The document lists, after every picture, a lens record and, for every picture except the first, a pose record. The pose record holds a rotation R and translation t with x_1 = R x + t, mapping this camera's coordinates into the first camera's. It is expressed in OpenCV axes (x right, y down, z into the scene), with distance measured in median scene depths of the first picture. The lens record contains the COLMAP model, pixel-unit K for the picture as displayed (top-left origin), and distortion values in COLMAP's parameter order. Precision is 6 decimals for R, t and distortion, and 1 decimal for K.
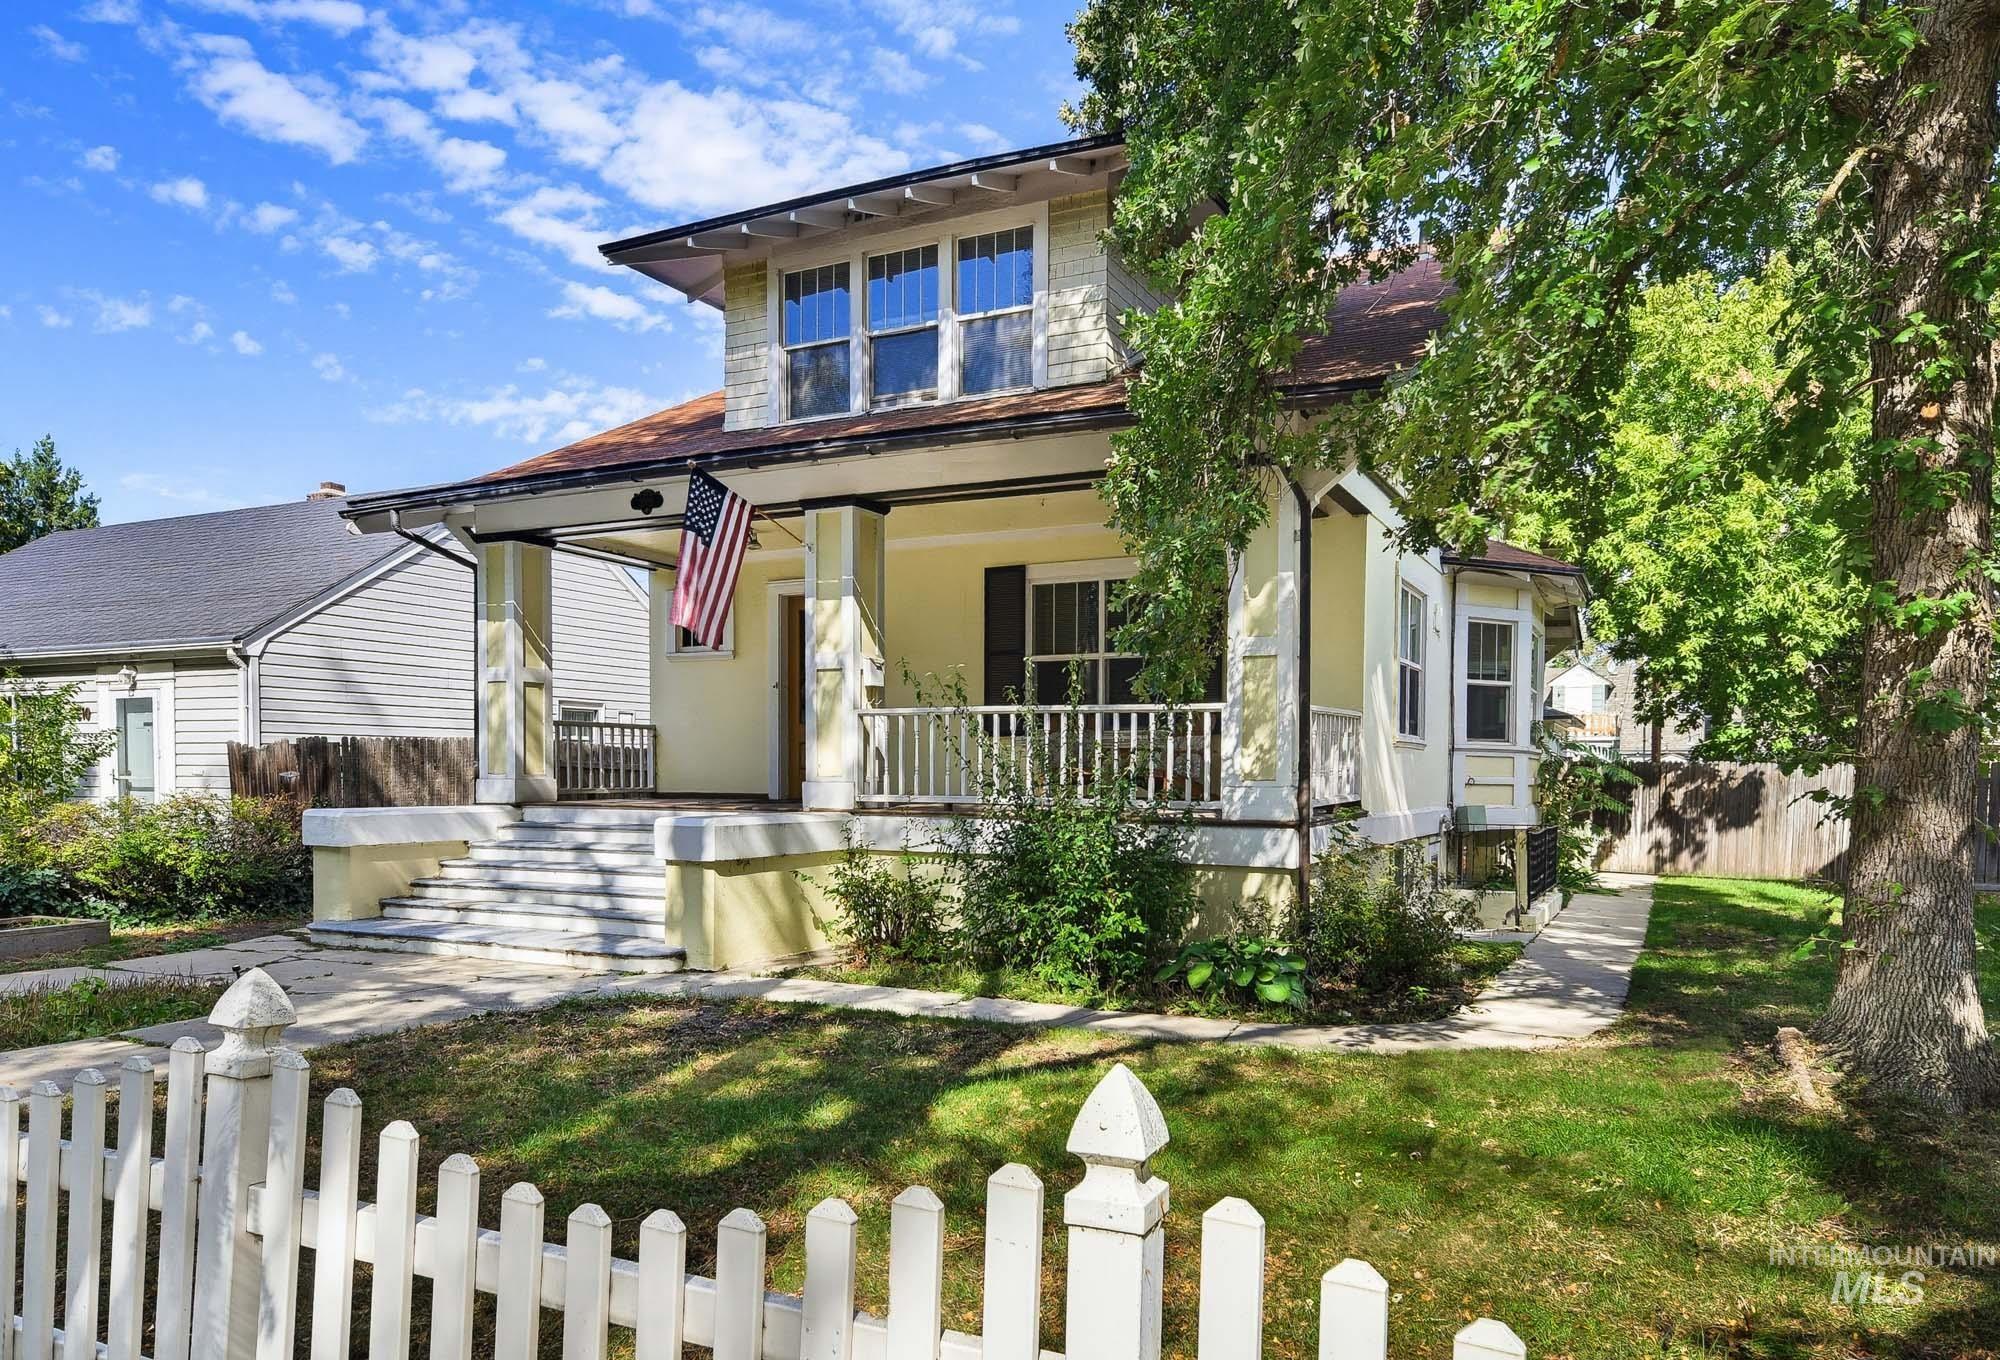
lens RADIAL K [[1293.3, 0, 1004.6], [0, 1293.3, 761.9], [0, 0, 1]] dist [0.016982, 0.001700]
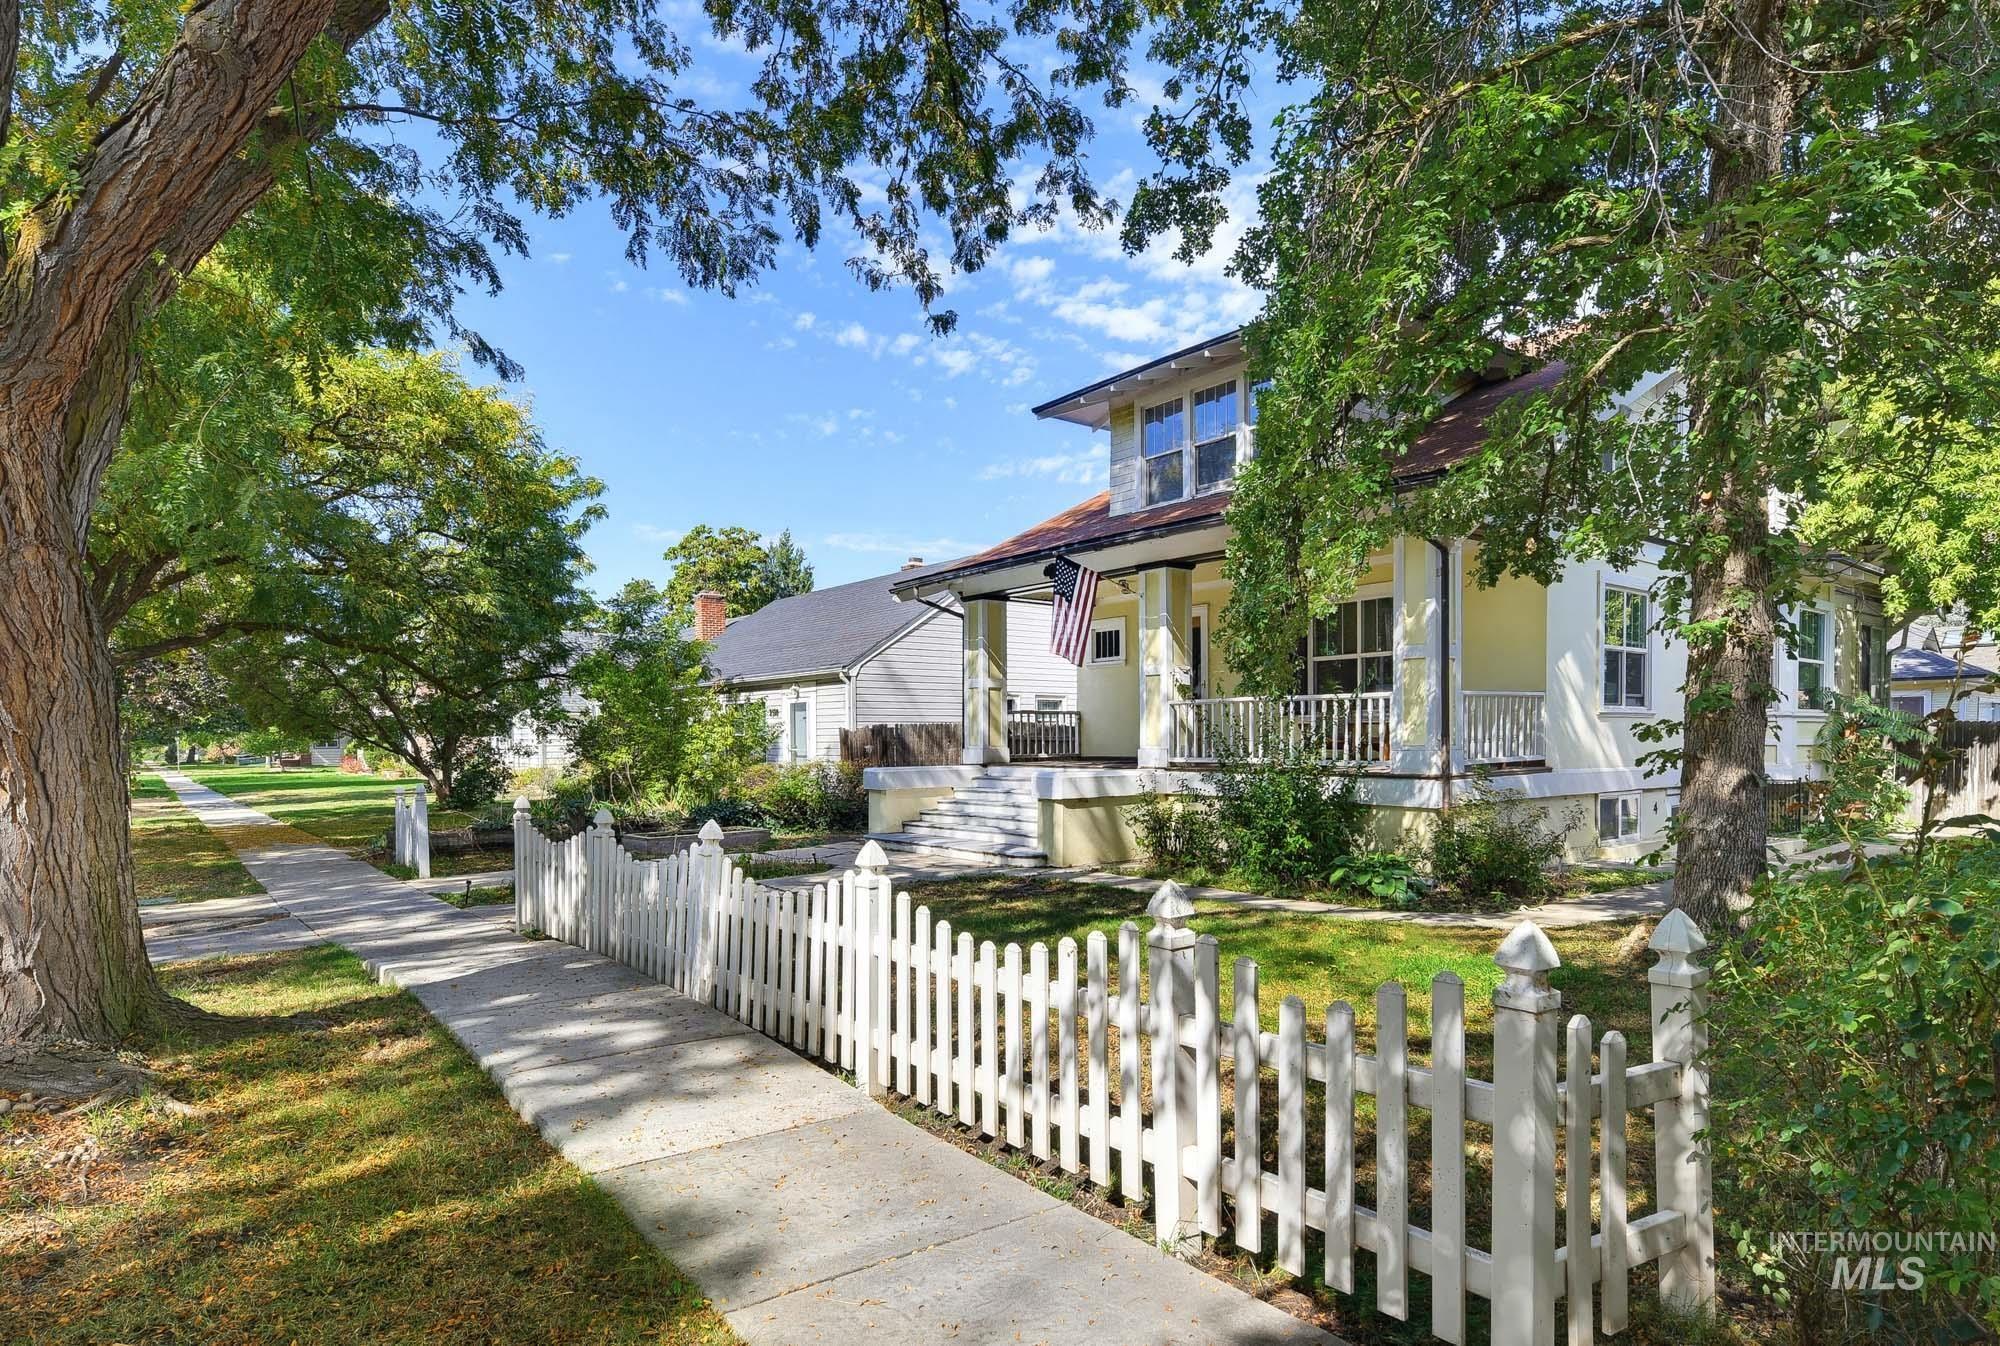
lens RADIAL K [[1050.5, 0, 1000.0], [0, 1050.5, 673.0], [0, 0, 1]] dist [0.002006, 0.000944]
pose [[0.905400, -0.040047, -0.422666, 0.190863], [0.017024, 0.998165, -0.058106, -0.004359], [0.424217, 0.045413, 0.904421, -0.164151]]
